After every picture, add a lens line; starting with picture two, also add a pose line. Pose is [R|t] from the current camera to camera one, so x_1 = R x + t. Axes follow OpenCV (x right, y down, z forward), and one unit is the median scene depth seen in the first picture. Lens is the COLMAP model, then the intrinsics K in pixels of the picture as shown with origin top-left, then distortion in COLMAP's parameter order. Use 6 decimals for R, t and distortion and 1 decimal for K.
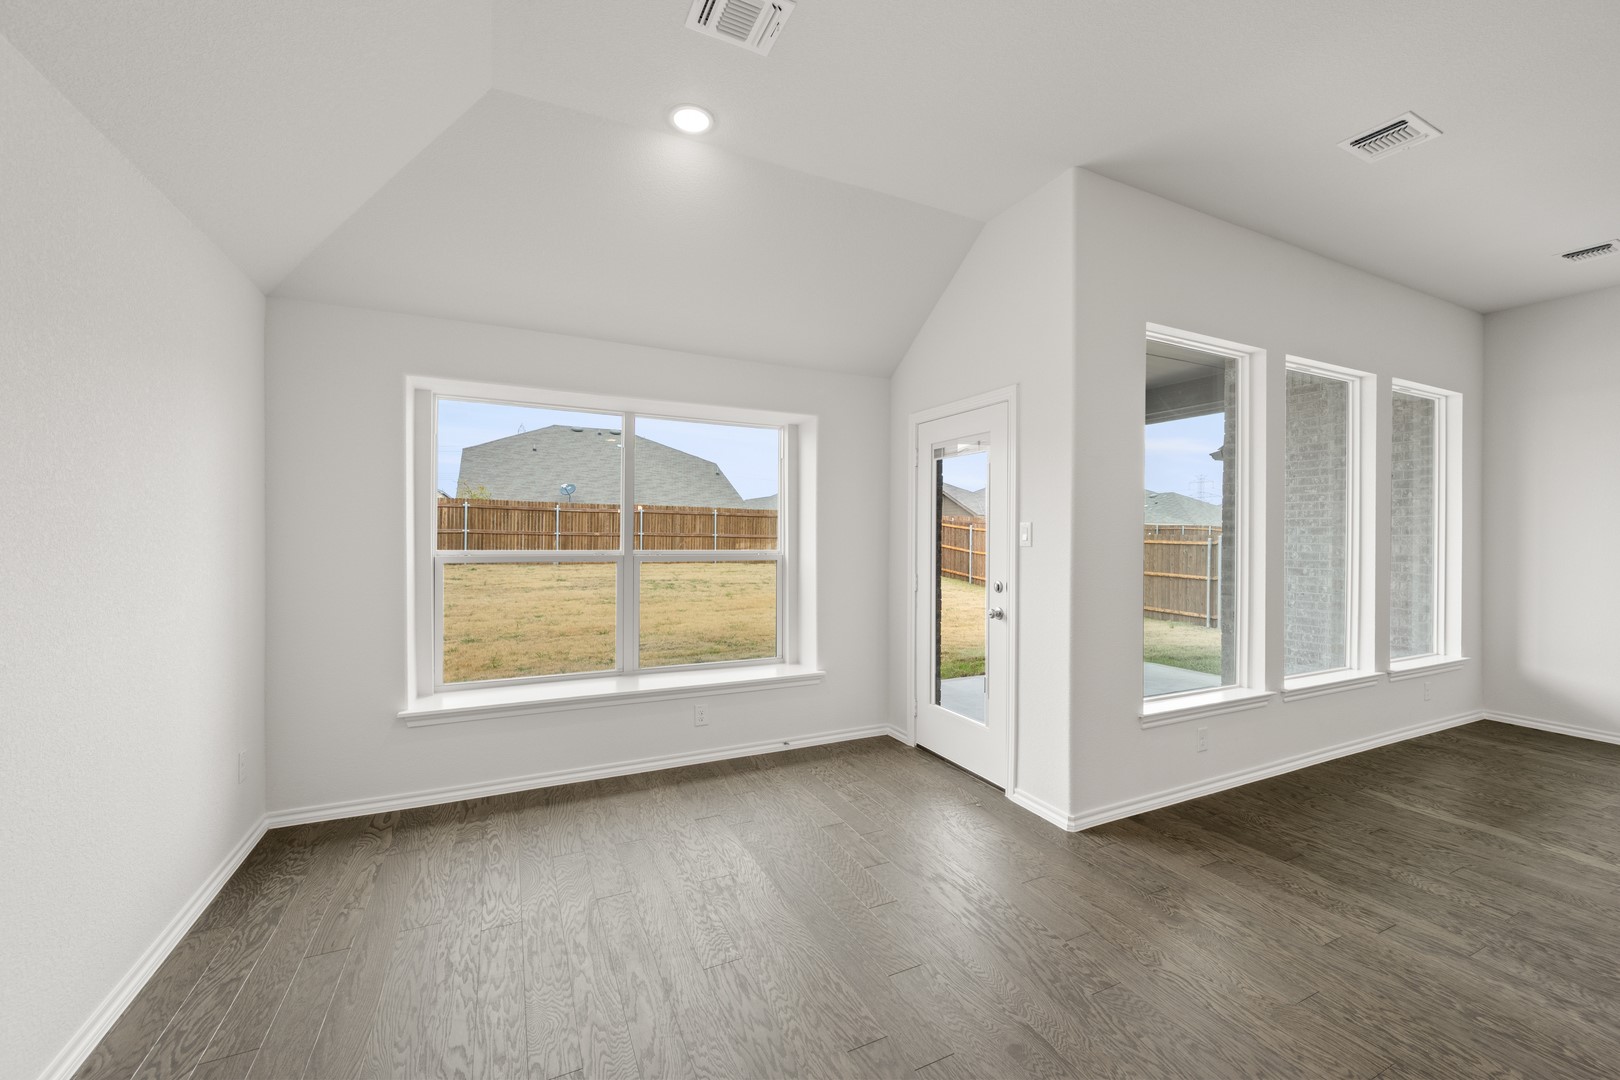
lens RADIAL K [[637.6, 0, 815.3], [0, 637.6, 541.6], [0, 0, 1]] dist [0.000775, 0.000196]
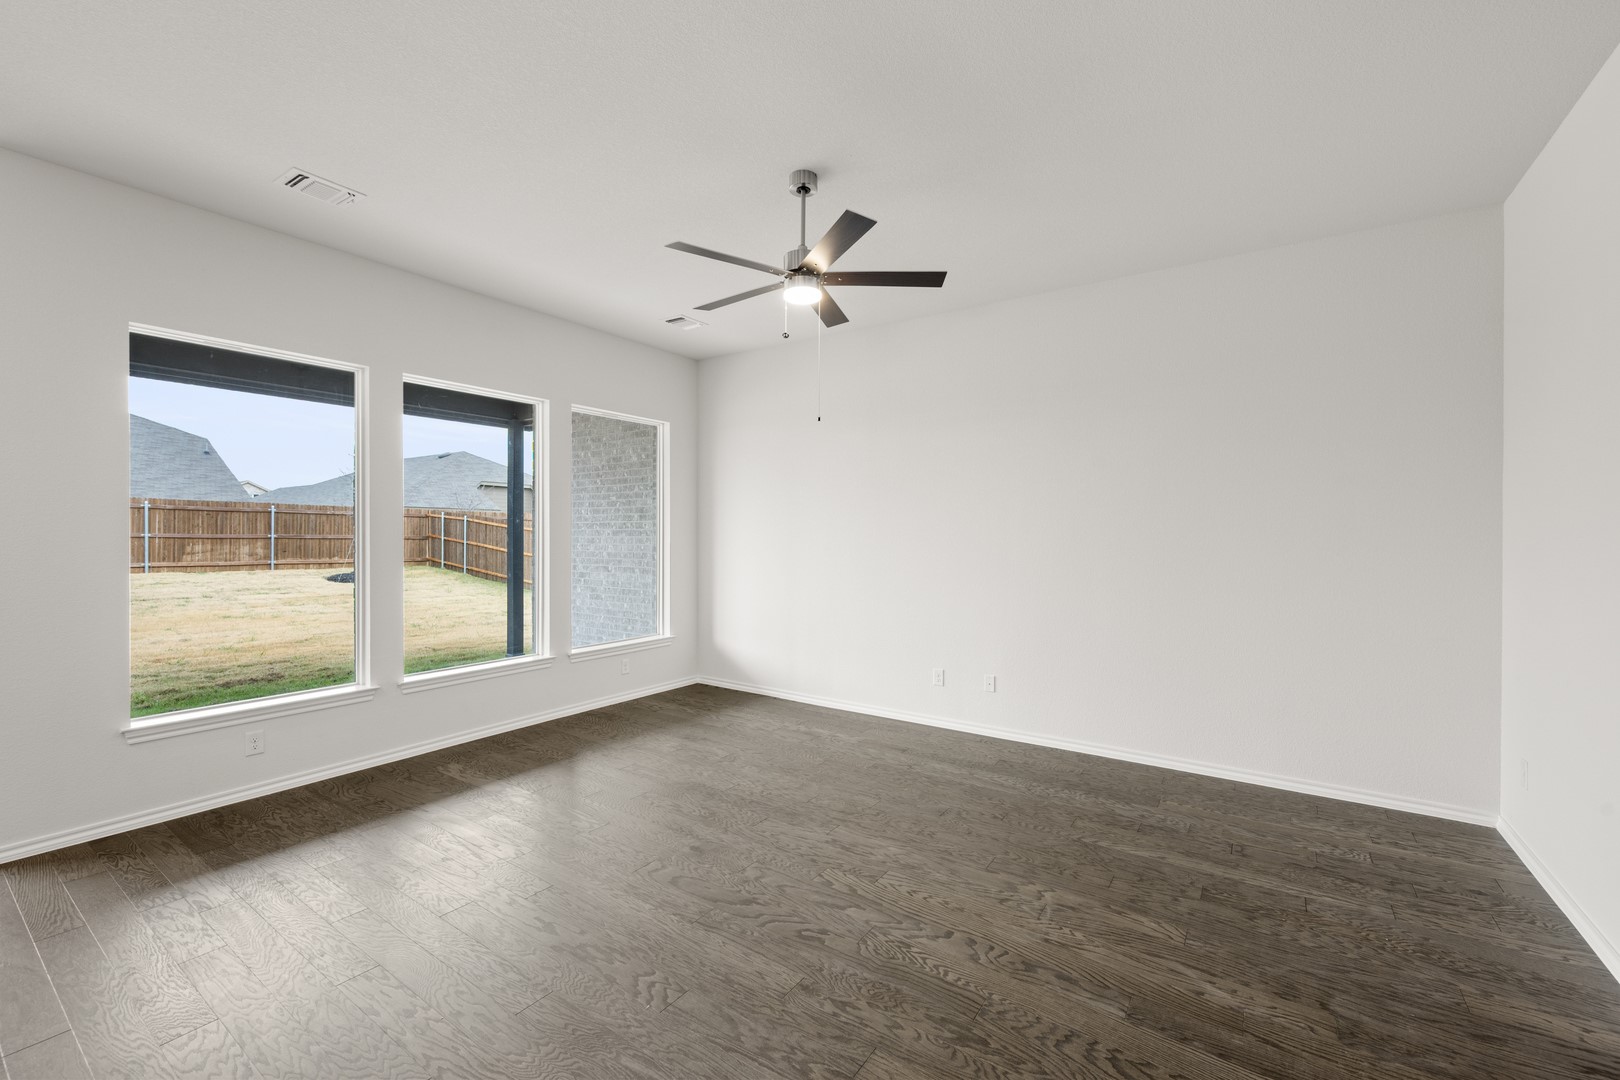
lens RADIAL K [[663.8, 0, 814.8], [0, 663.8, 535.4], [0, 0, 1]] dist [-0.000407, 0.000044]
pose [[0.870771, -0.006016, 0.491652, 0.927544], [0.008161, 0.999964, -0.002218, -0.011830], [-0.491621, 0.005944, 0.870789, -0.387799]]
